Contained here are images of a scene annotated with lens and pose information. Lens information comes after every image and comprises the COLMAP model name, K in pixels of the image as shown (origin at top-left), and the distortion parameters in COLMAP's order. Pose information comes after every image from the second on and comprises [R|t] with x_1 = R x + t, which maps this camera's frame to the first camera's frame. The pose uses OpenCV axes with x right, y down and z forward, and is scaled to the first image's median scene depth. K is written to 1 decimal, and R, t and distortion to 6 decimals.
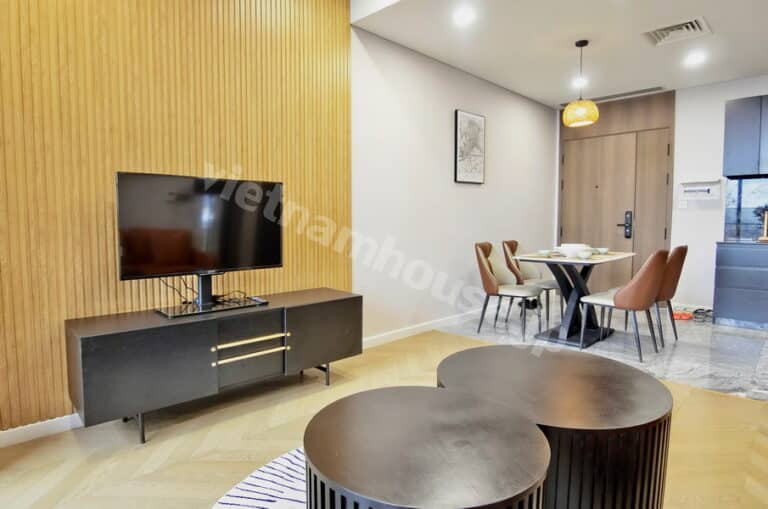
lens RADIAL K [[435.7, 0, 384.0], [0, 435.7, 254.5], [0, 0, 1]] dist [-0.025629, -0.001868]
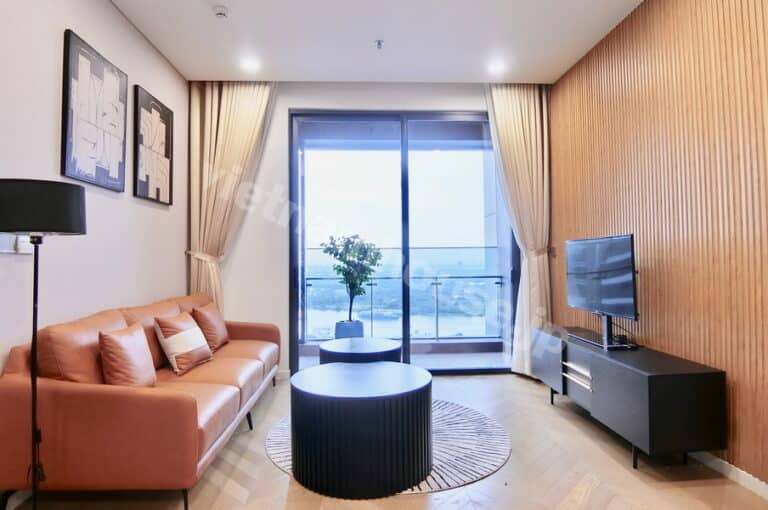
lens RADIAL K [[435.7, 0, 384.0], [0, 435.7, 255.0], [0, 0, 1]] dist [-0.025629, -0.001868]
pose [[-0.665389, -0.018594, -0.746265, 0.880572], [-0.053390, 0.998315, 0.022729, -0.112063], [0.744585, 0.054967, -0.665261, 1.246589]]
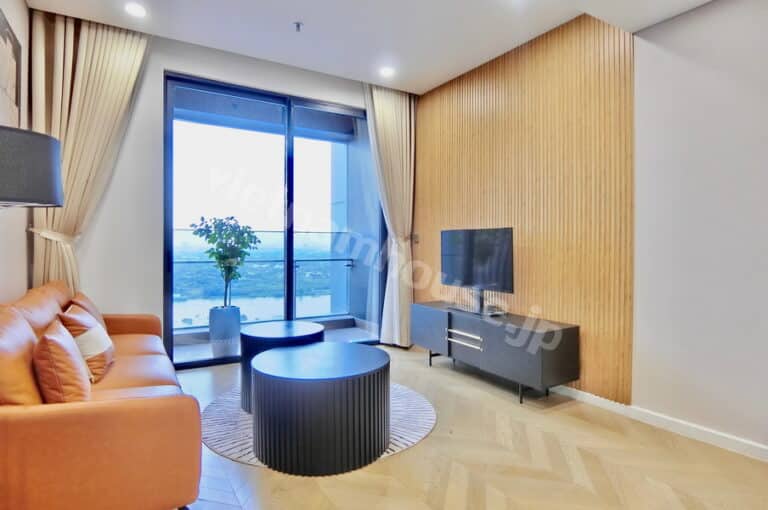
lens RADIAL K [[419.3, 0, 370.6], [0, 419.3, 252.9], [0, 0, 1]] dist [-0.015842, -0.000529]
pose [[-0.242492, 0.005536, -0.970138, 1.086291], [-0.079369, 0.996518, 0.025526, -0.090663], [0.966901, 0.083188, -0.241209, 0.906415]]
